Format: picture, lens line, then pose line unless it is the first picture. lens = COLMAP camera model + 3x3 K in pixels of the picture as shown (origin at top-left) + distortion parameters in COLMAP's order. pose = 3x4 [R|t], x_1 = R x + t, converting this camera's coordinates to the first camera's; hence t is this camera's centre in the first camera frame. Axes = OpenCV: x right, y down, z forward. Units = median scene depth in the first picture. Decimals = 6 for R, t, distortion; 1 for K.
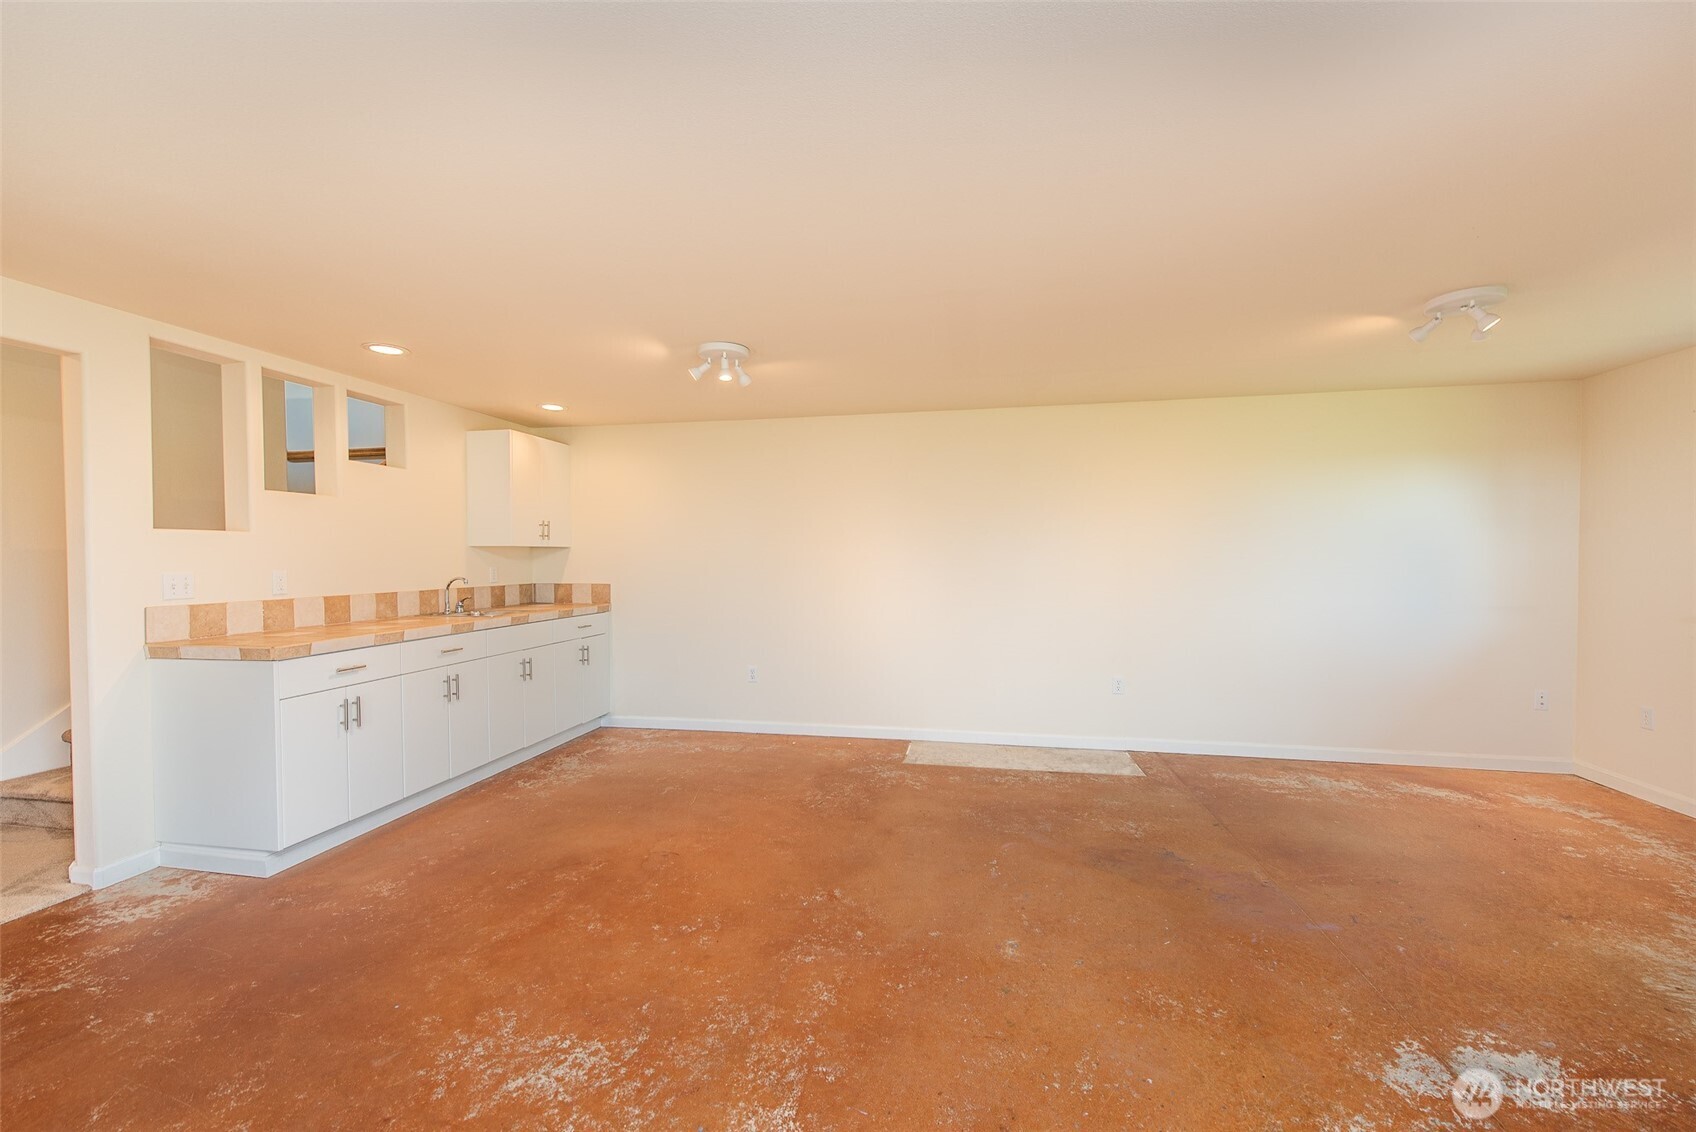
lens RADIAL K [[665.9, 0, 849.0], [0, 665.9, 570.8], [0, 0, 1]] dist [0.019222, -0.006055]
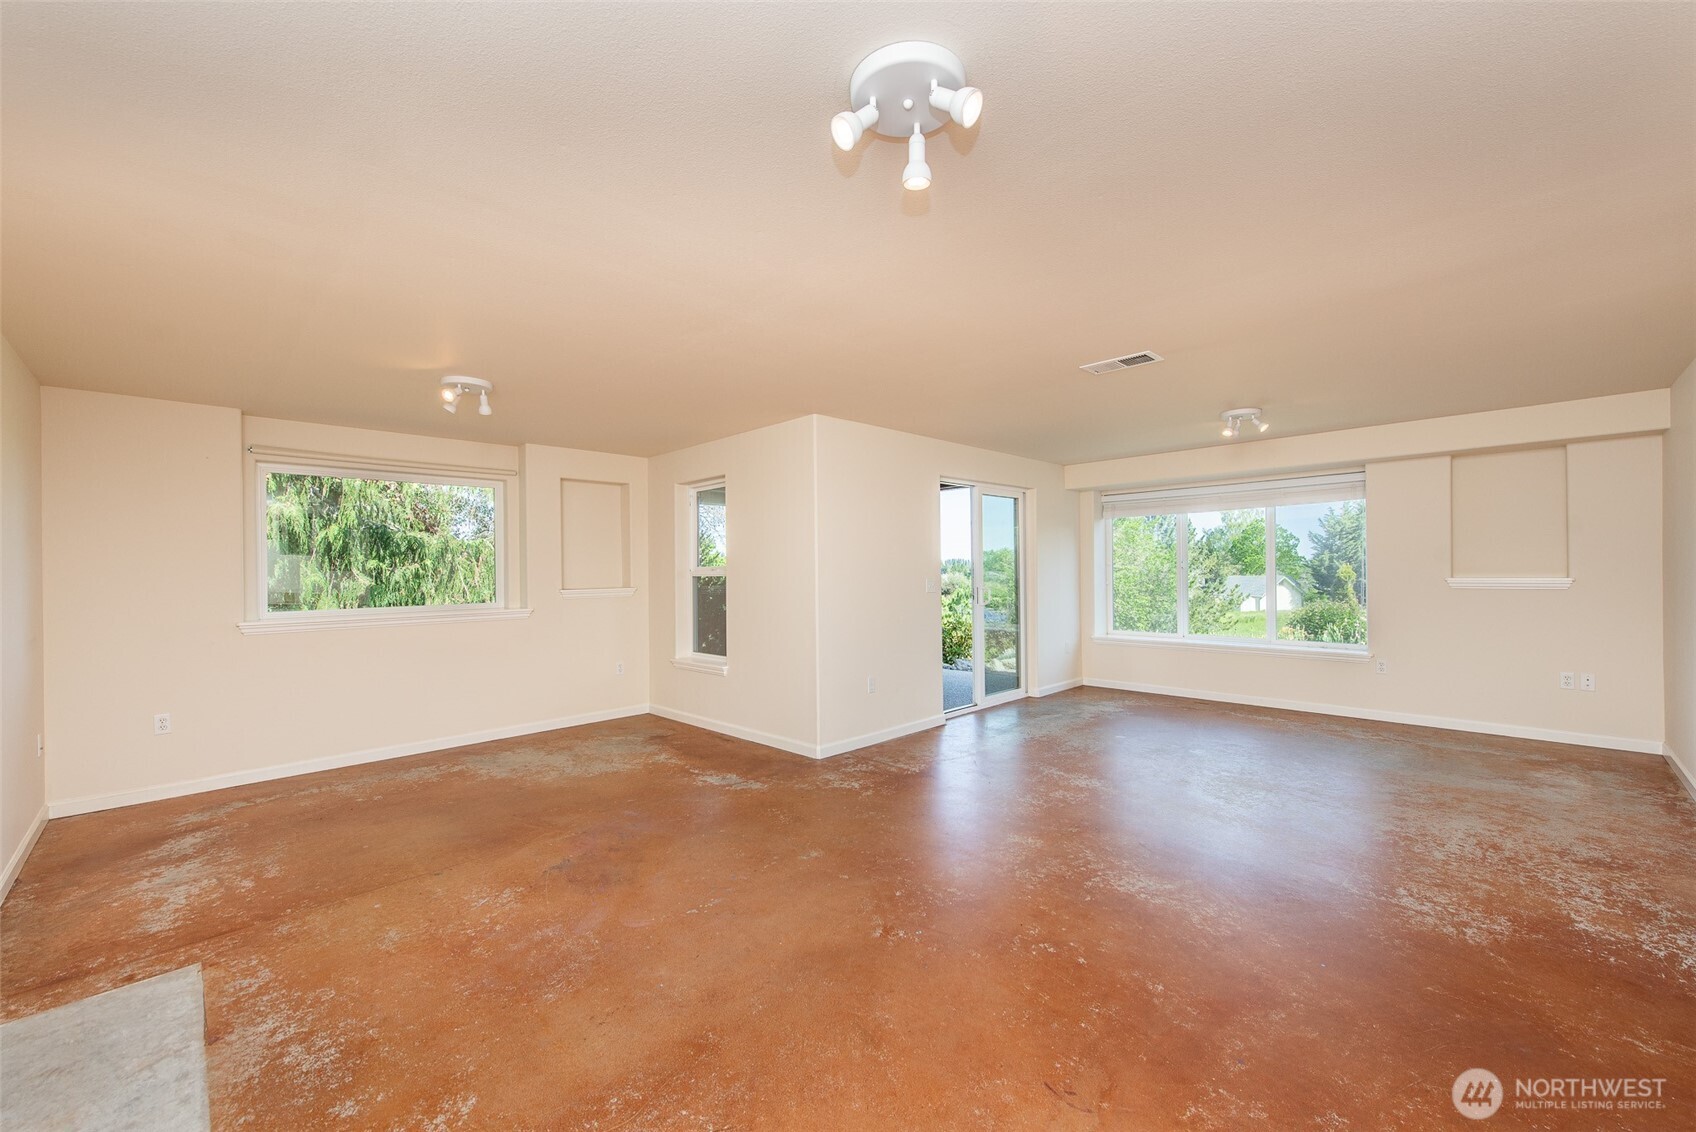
lens RADIAL K [[665.9, 0, 849.0], [0, 665.9, 570.8], [0, 0, 1]] dist [0.019222, -0.006055]
pose [[-0.824063, 0.014557, 0.566311, -0.410476], [0.029092, 0.999438, 0.016642, -0.019388], [-0.565751, 0.030188, -0.824024, 1.425666]]
